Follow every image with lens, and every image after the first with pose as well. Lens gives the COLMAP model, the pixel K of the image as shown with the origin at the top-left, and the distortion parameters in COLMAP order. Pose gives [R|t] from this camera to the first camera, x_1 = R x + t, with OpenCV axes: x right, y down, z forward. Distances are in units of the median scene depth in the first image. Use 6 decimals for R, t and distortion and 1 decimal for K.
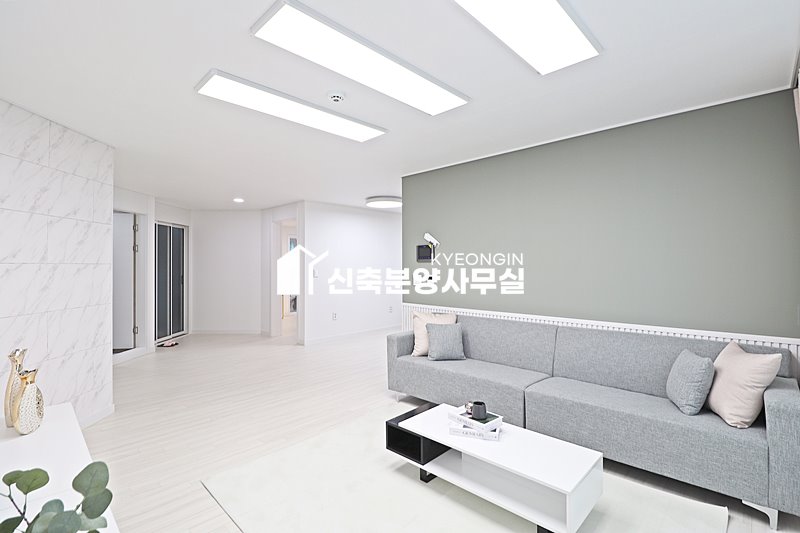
lens RADIAL K [[371.7, 0, 405.3], [0, 371.7, 263.8], [0, 0, 1]] dist [-0.013671, -0.005728]
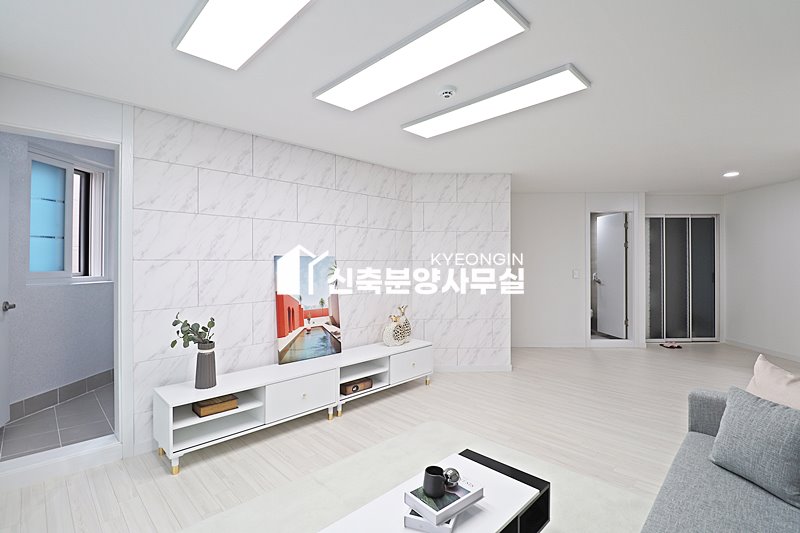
lens RADIAL K [[371.7, 0, 400.6], [0, 371.7, 258.8], [0, 0, 1]] dist [-0.013671, -0.005728]
pose [[-0.028643, -0.006943, -0.999566, 0.611183], [0.006825, 0.999951, -0.007141, 0.001511], [0.999566, -0.007026, -0.028594, 0.679491]]
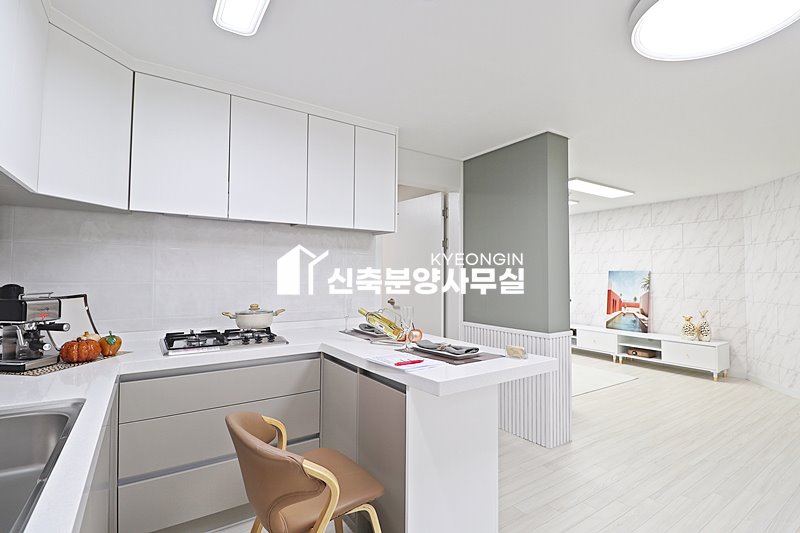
lens RADIAL K [[371.7, 0, 413.0], [0, 371.7, 267.5], [0, 0, 1]] dist [-0.013671, -0.005728]
pose [[-0.977524, 0.000810, 0.210822, 0.179530], [-0.005195, 0.999596, -0.027927, 0.024977], [-0.210759, -0.028394, -0.977126, 2.440331]]
